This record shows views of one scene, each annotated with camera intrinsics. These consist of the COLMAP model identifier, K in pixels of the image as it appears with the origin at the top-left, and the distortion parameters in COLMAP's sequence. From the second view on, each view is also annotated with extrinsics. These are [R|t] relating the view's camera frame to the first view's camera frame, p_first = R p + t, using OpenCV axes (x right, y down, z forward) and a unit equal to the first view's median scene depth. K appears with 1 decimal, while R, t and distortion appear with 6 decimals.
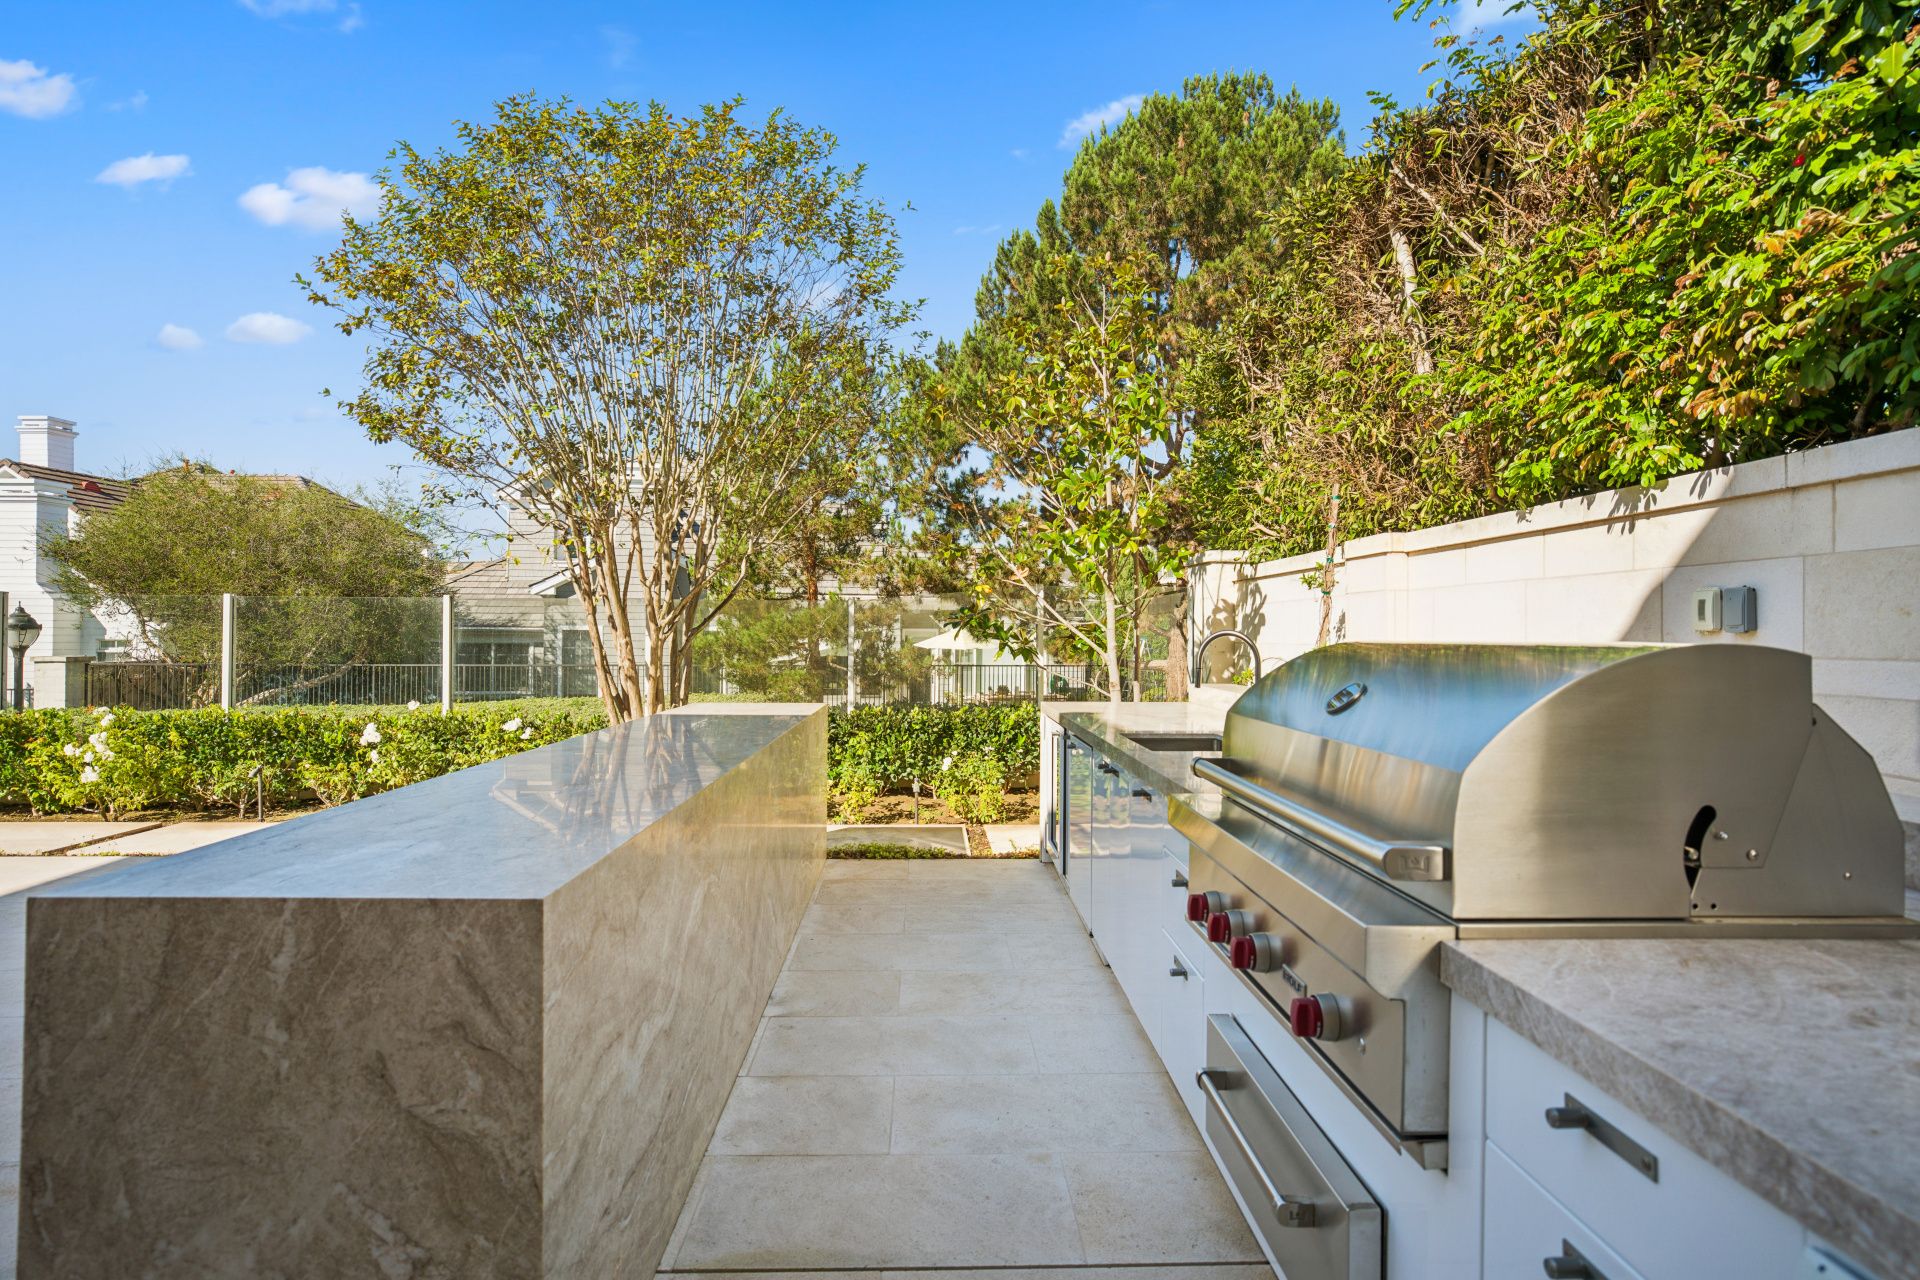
lens RADIAL K [[993.7, 0, 956.7], [0, 993.7, 630.7], [0, 0, 1]] dist [-0.033966, 0.023368]
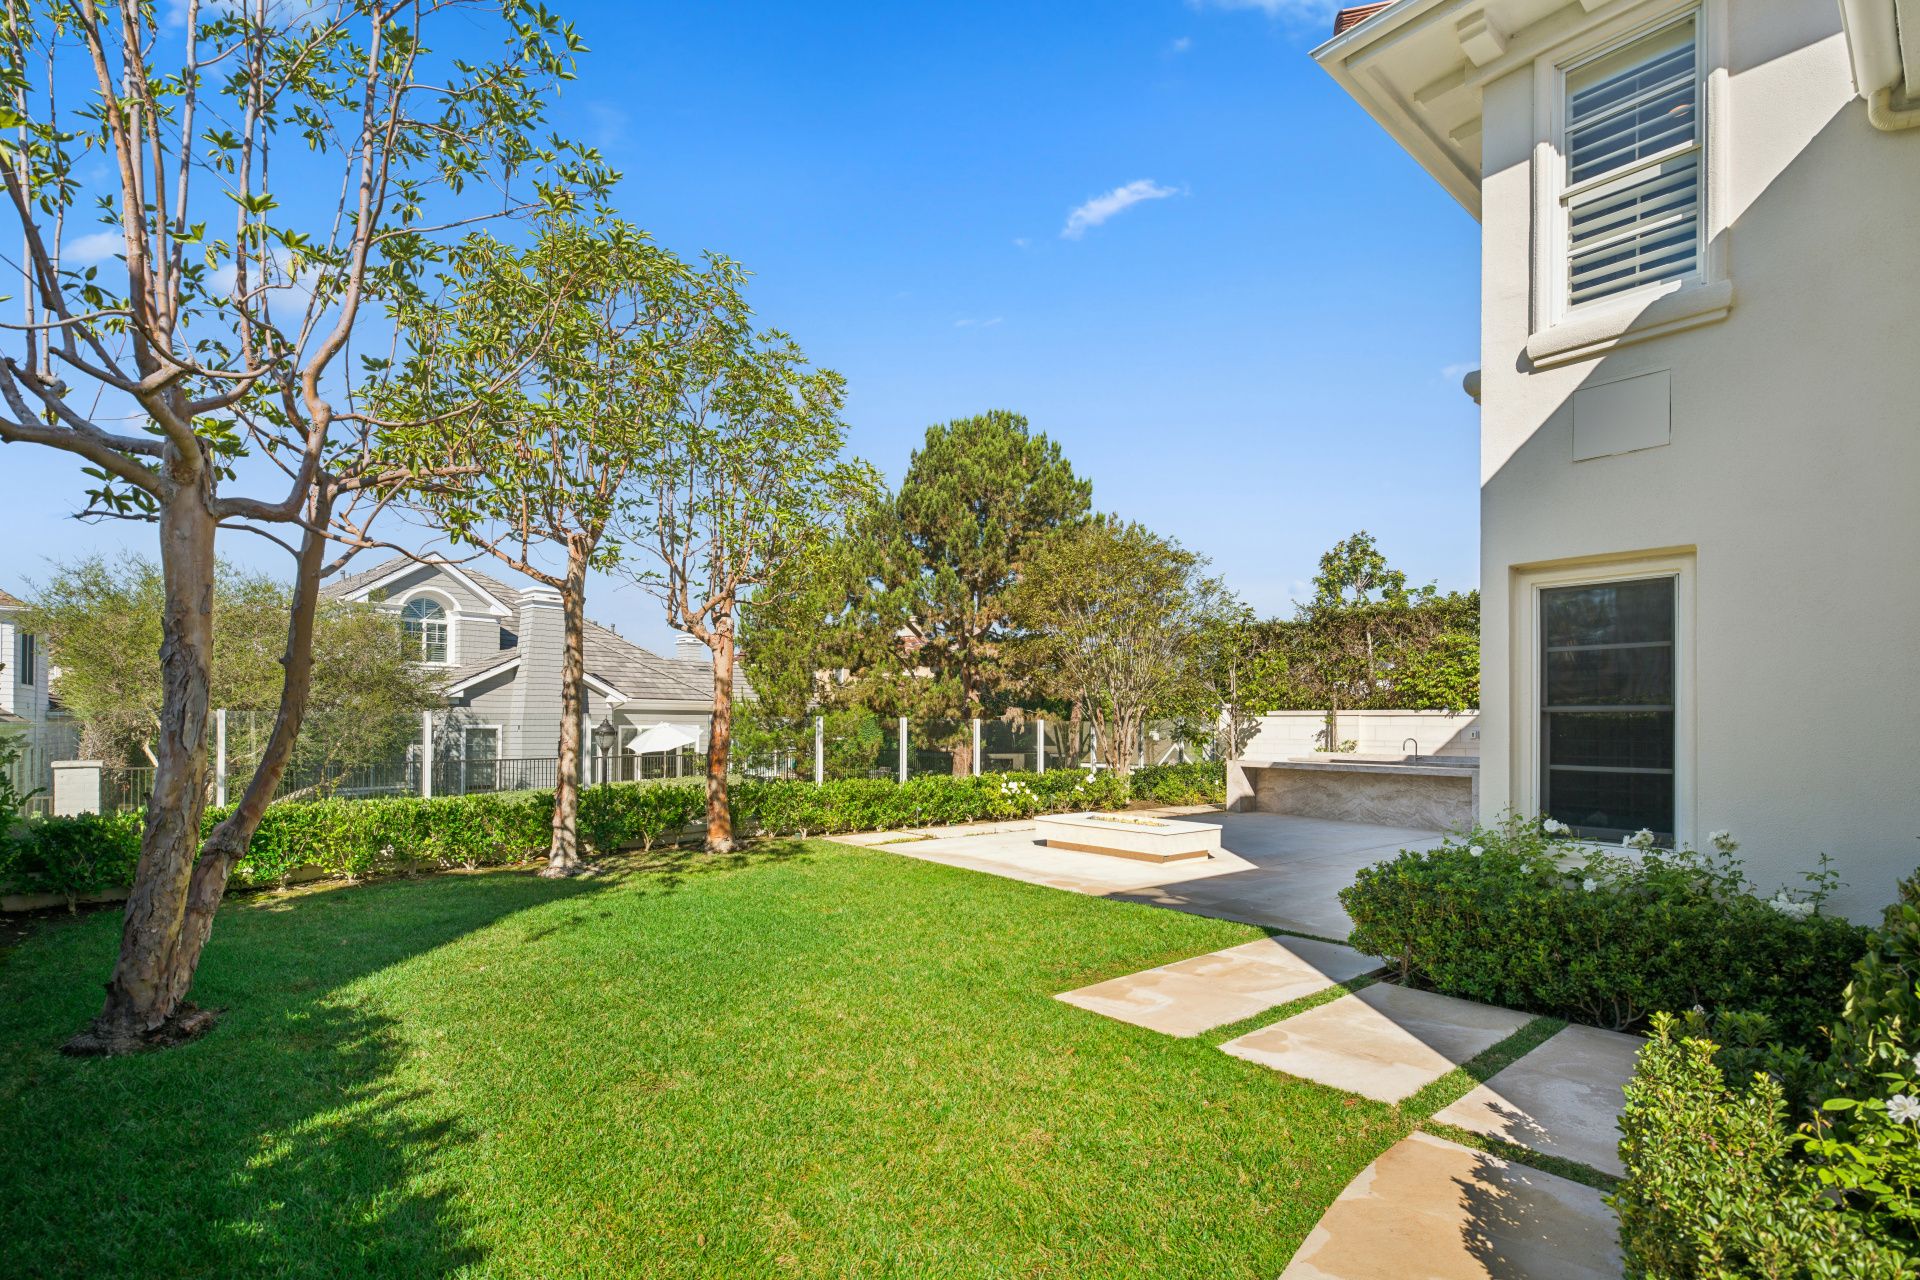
lens RADIAL K [[898.1, 0, 962.1], [0, 898.1, 725.6], [0, 0, 1]] dist [-0.000600, 0.000069]
pose [[0.764220, -0.002348, 0.644951, -2.105394], [-0.002612, 0.999974, 0.006735, -0.043094], [-0.644950, -0.006832, 0.764194, -0.455377]]
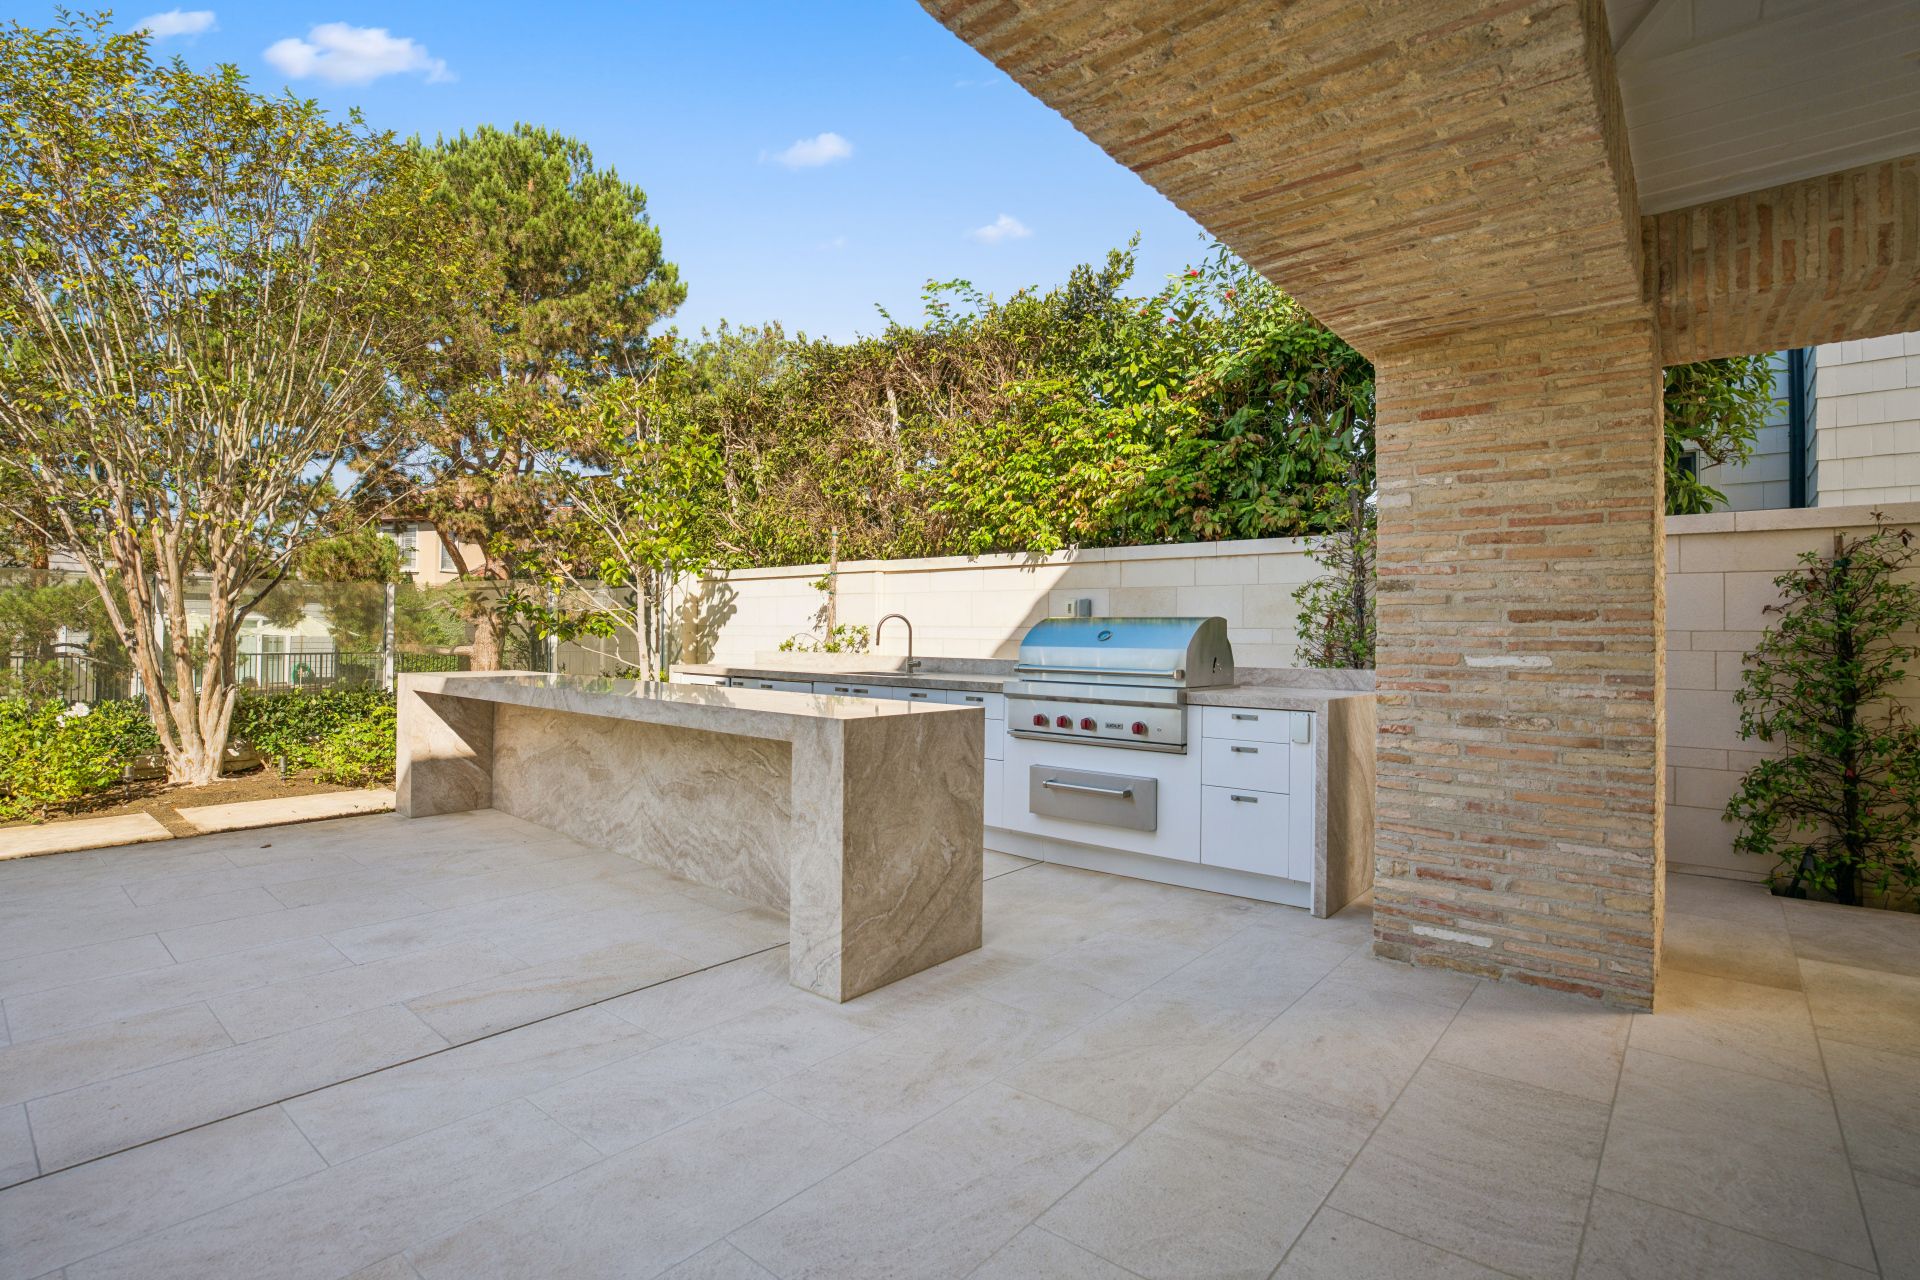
lens RADIAL K [[920.0, 0, 957.7], [0, 920.0, 621.5], [0, 0, 1]] dist [-0.047998, 0.017335]
pose [[0.665492, 0.009227, 0.746348, -0.476769], [-0.008006, 0.999954, -0.005224, 0.011095], [-0.746362, -0.002498, 0.665536, -0.122107]]
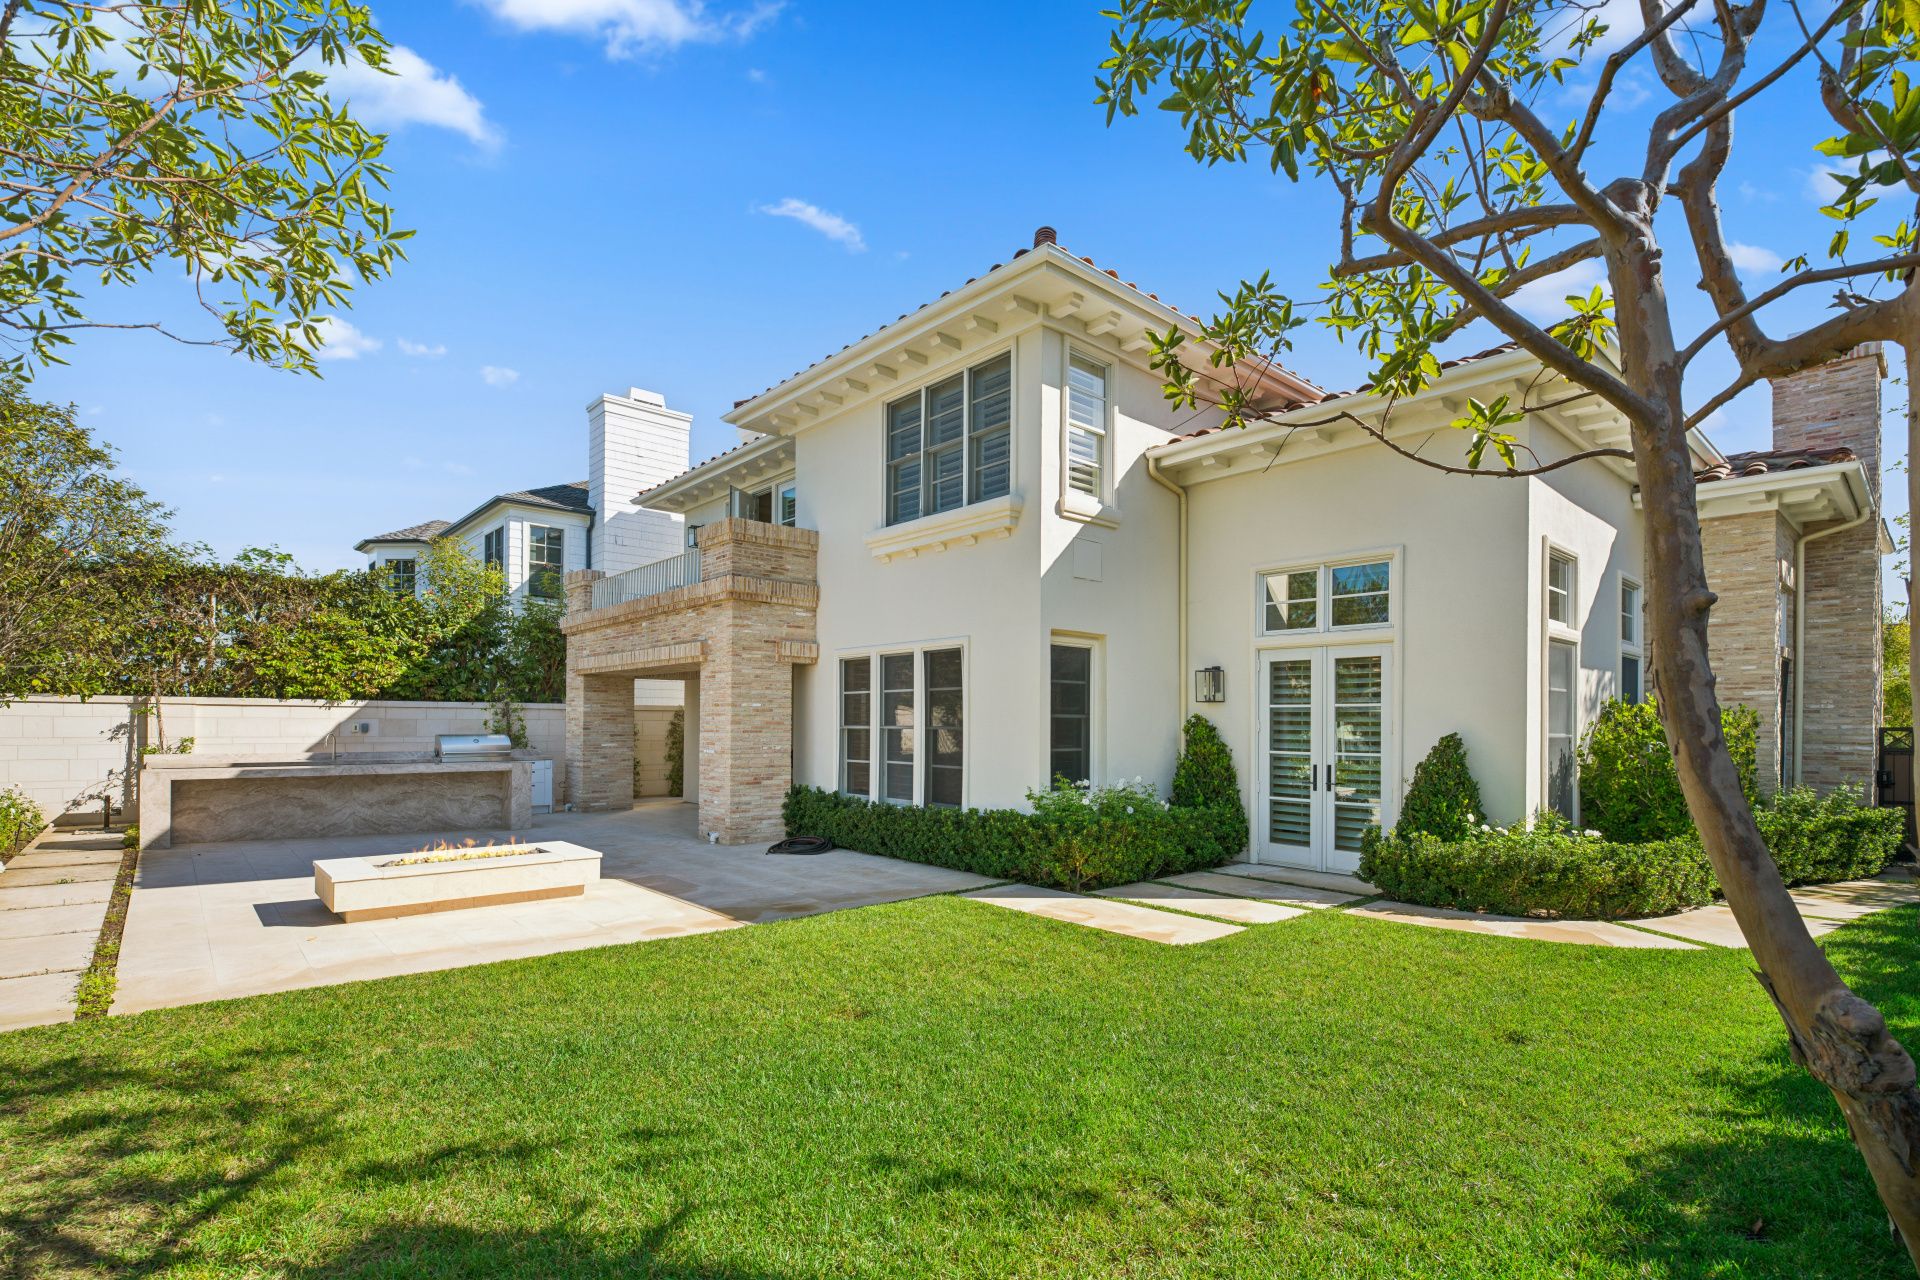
lens RADIAL K [[894.4, 0, 955.9], [0, 894.4, 712.7], [0, 0, 1]] dist [0.002012, 0.000128]
pose [[-0.641242, -0.003366, 0.767331, -2.128110], [-0.012176, 0.999909, -0.005790, -0.047835], [-0.767242, -0.013056, -0.641225, 0.705135]]
